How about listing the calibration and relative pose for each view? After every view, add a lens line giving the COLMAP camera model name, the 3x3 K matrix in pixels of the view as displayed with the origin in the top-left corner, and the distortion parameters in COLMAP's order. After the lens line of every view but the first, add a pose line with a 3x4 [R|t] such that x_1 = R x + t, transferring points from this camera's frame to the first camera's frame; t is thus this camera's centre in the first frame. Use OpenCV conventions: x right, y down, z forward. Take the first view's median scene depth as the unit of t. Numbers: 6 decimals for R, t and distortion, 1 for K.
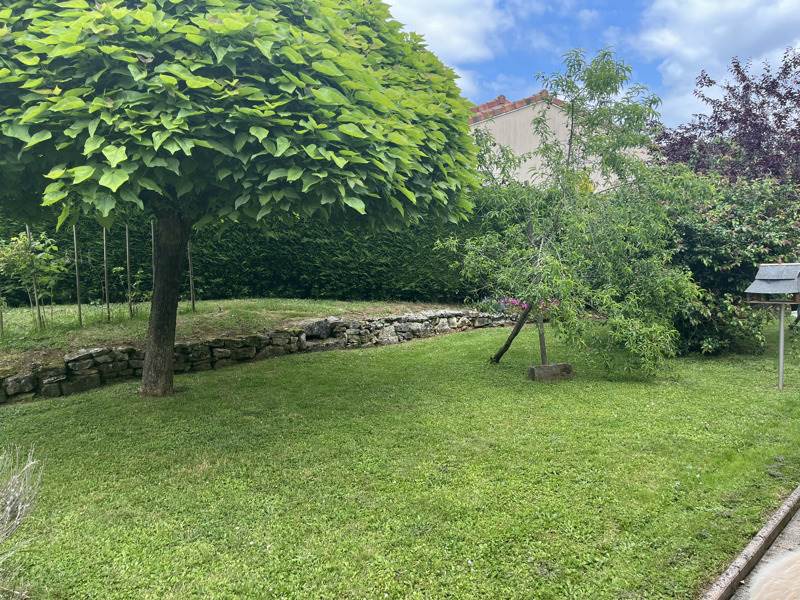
lens RADIAL K [[602.7, 0, 400.0], [0, 602.7, 300.0], [0, 0, 1]] dist [-0.002934, -0.004339]
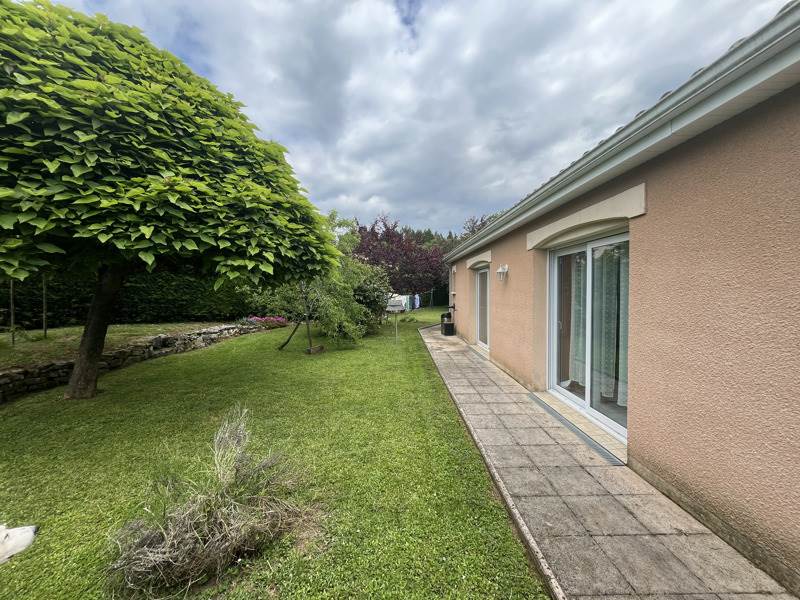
lens RADIAL K [[324.8, 0, 400.0], [0, 324.8, 300.0], [0, 0, 1]] dist [-0.000977, -0.000080]
pose [[0.712640, -0.011603, 0.701434, -0.265868], [0.044747, 0.998579, -0.028943, -0.009167], [-0.700101, 0.052013, 0.712147, -0.038552]]
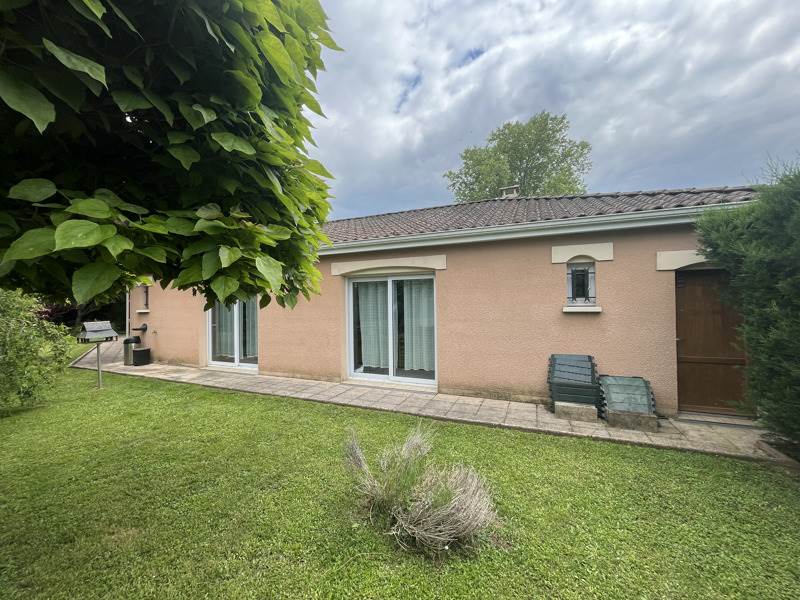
lens RADIAL K [[324.8, 0, 400.0], [0, 324.8, 300.0], [0, 0, 1]] dist [-0.000977, -0.000080]
pose [[-0.355221, 0.021089, 0.934545, -0.450080], [0.085685, 0.996271, 0.010087, -0.038935], [-0.930847, 0.083660, -0.355703, 0.313998]]
